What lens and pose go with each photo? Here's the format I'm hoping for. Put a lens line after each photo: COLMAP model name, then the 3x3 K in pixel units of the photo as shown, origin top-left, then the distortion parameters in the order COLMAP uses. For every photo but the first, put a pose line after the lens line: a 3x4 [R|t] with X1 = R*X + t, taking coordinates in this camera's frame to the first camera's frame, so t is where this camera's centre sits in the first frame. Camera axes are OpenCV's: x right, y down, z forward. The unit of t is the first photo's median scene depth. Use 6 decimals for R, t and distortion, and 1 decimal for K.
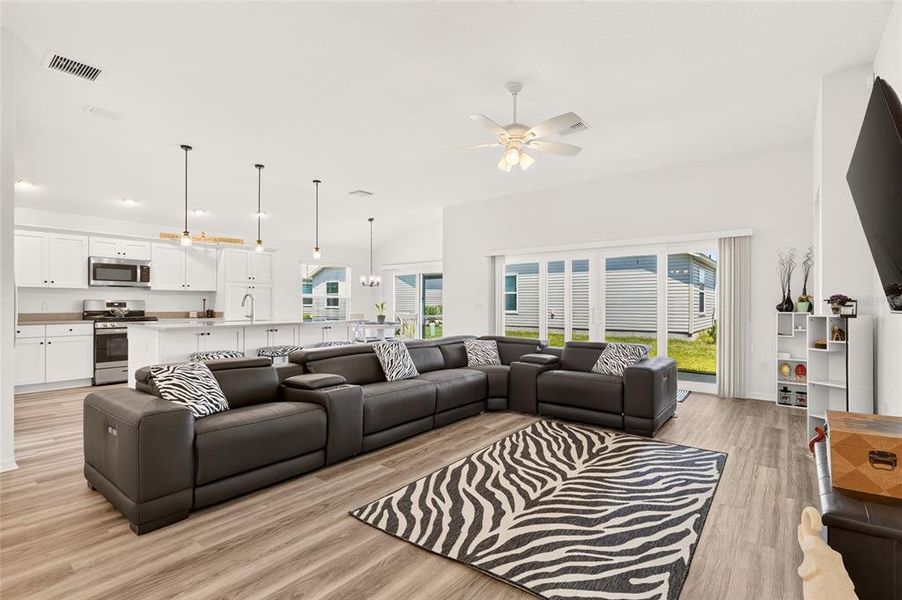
lens RADIAL K [[441.5, 0, 464.1], [0, 441.5, 308.3], [0, 0, 1]] dist [-0.000346, -0.000688]
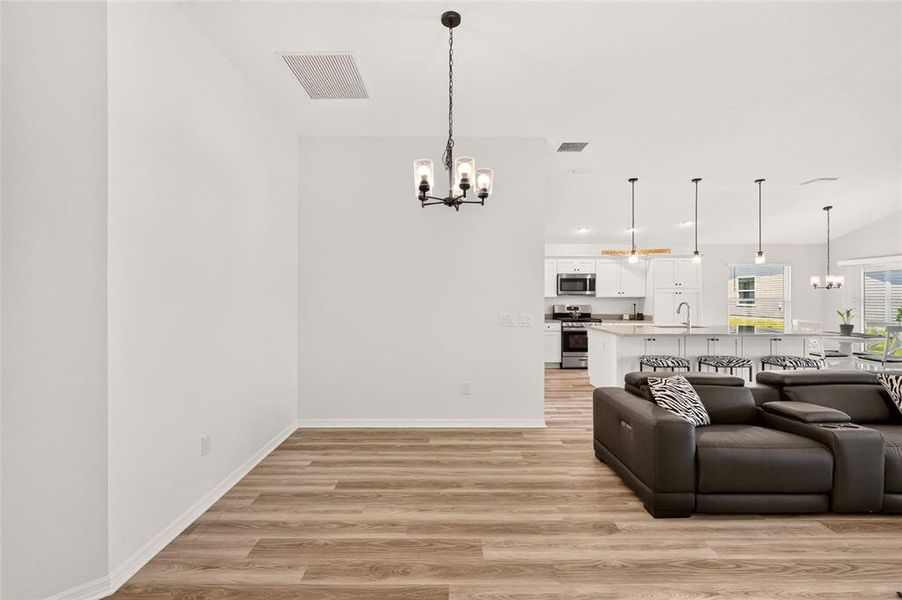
lens RADIAL K [[404.5, 0, 444.0], [0, 404.5, 302.6], [0, 0, 1]] dist [-0.001493, -0.000413]
pose [[0.596694, 0.003458, -0.802461, -0.109574], [-0.008413, 0.999963, -0.001946, -0.052748], [0.802425, 0.007912, 0.596701, -0.100585]]
